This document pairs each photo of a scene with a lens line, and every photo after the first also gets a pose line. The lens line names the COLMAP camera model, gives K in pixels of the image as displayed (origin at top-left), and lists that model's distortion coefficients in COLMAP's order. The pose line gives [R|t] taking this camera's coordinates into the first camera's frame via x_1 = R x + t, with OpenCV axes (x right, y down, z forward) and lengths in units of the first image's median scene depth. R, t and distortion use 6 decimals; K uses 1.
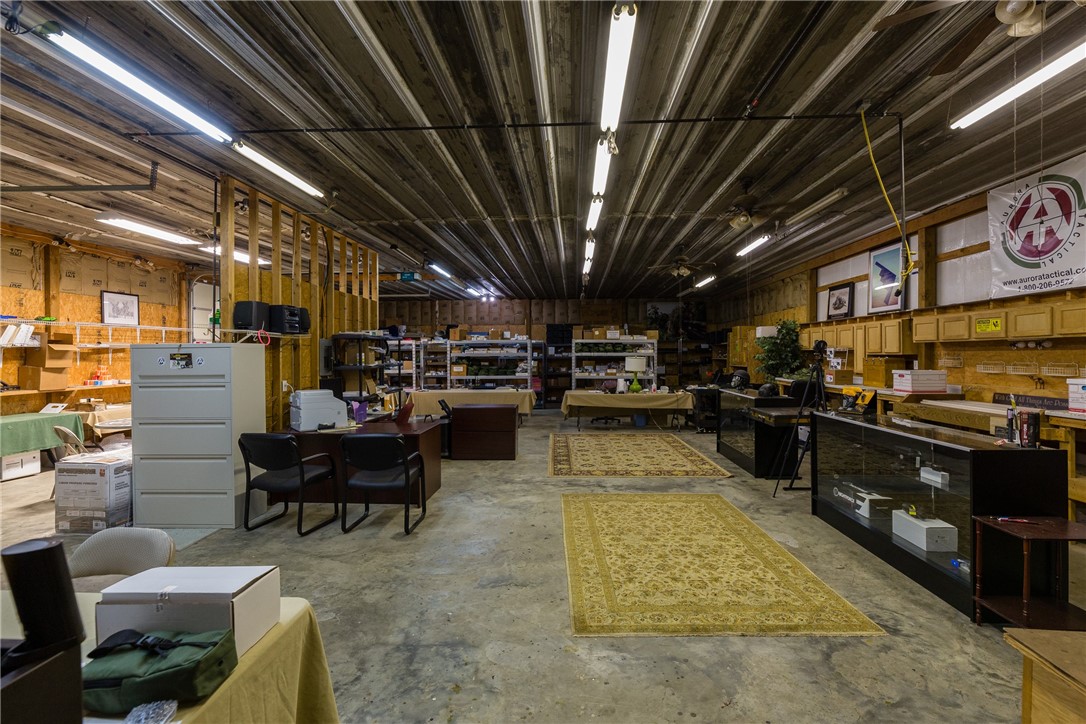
lens RADIAL K [[470.4, 0, 545.1], [0, 470.4, 360.2], [0, 0, 1]] dist [-0.002217, -0.000614]
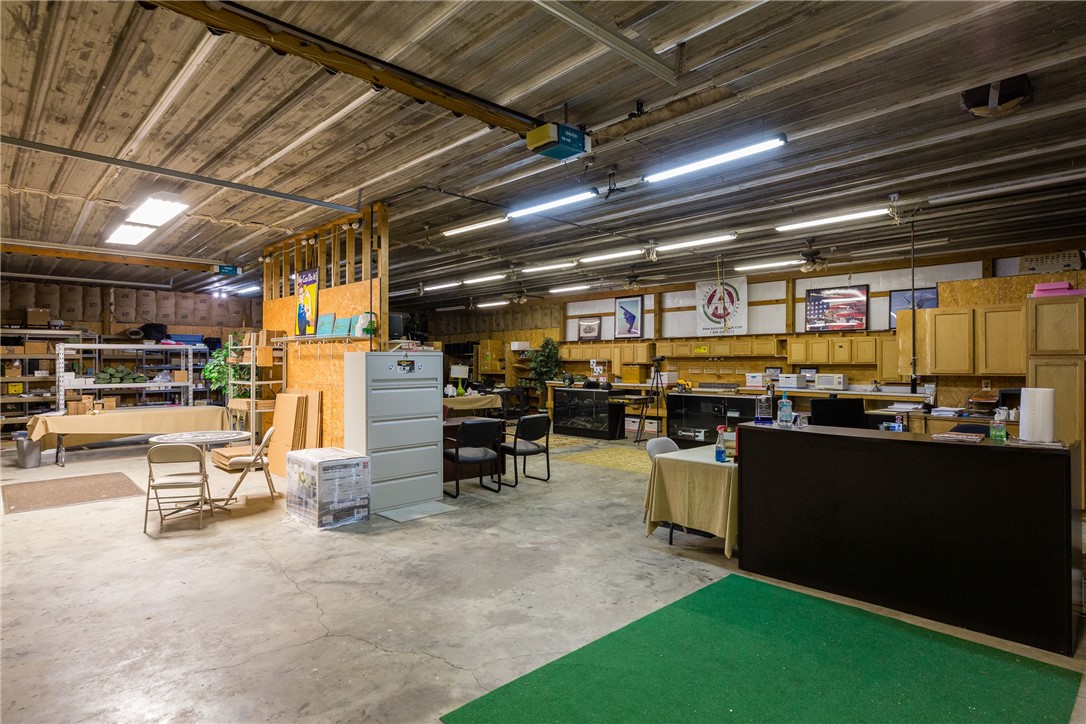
lens RADIAL K [[537.9, 0, 546.0], [0, 537.9, 362.6], [0, 0, 1]] dist [-0.000698, 0.000246]
pose [[0.709276, 0.004650, 0.704915, -1.283765], [0.006410, 0.999894, -0.013046, 0.009998], [-0.704901, 0.013772, 0.709172, -0.195745]]
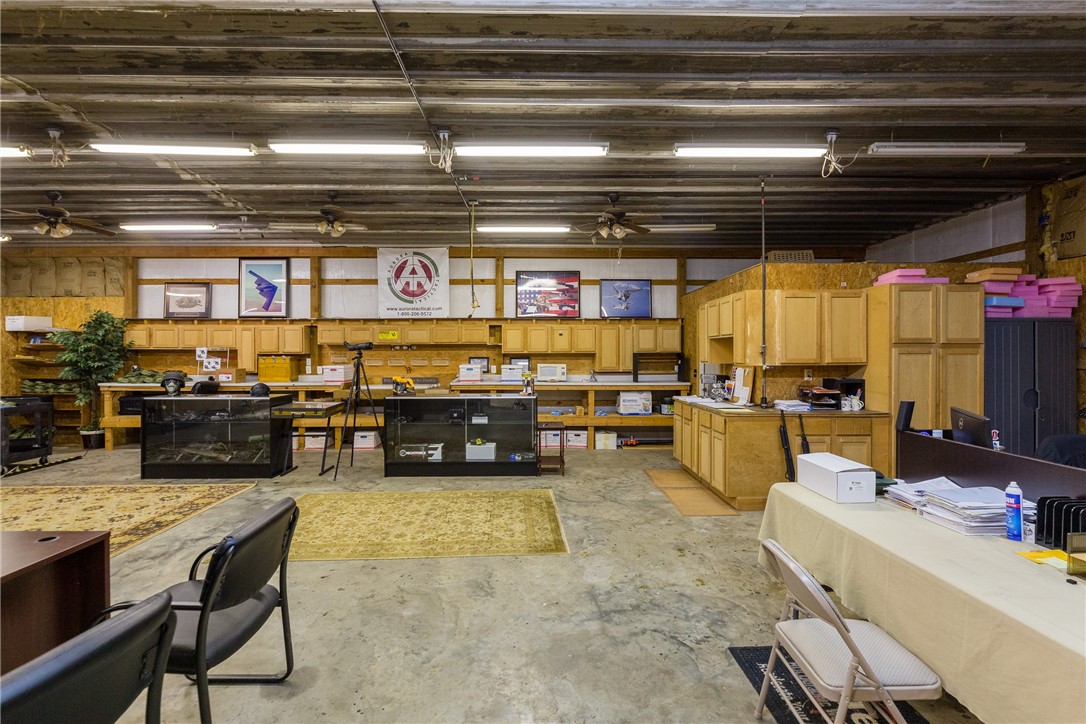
lens RADIAL K [[470.4, 0, 533.3], [0, 470.4, 355.9], [0, 0, 1]] dist [-0.002217, -0.000614]
pose [[-0.025537, -0.004165, 0.999665, -0.710799], [0.015772, 0.999865, 0.004568, -0.003359], [-0.999549, 0.015884, -0.025468, 0.606486]]
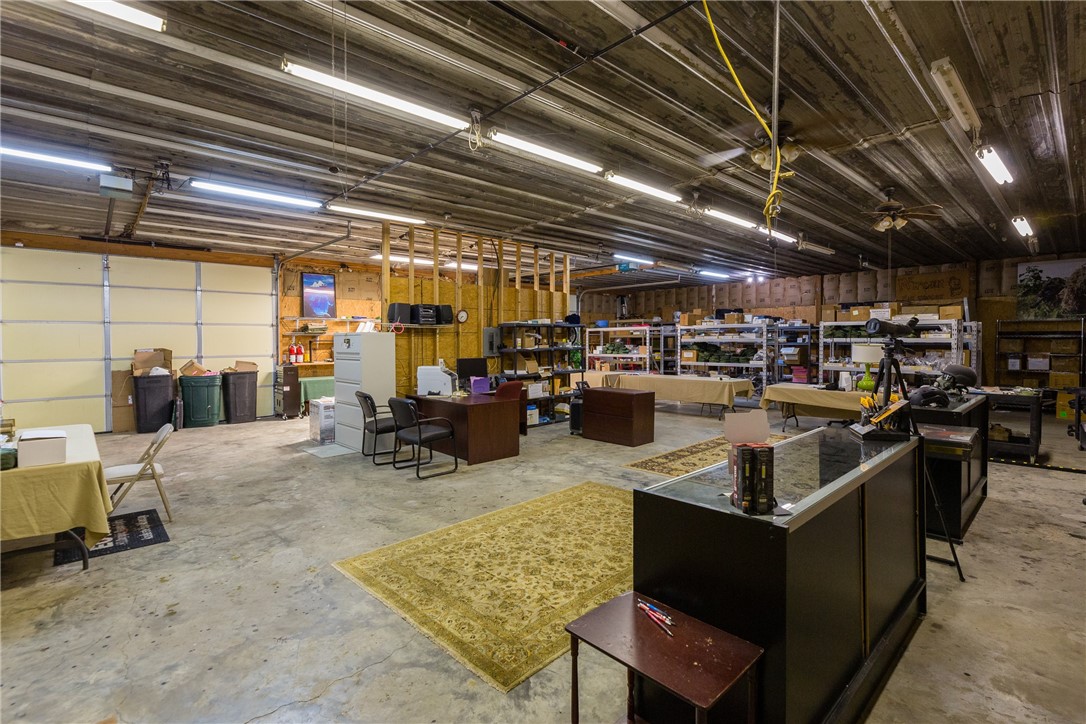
lens RADIAL K [[470.4, 0, 564.1], [0, 470.4, 343.0], [0, 0, 1]] dist [-0.002217, -0.000614]
pose [[0.744575, 0.005452, -0.667517, 0.721280], [-0.009820, 0.999948, -0.002786, -0.001284], [0.667467, 0.008629, 0.744589, 0.256379]]
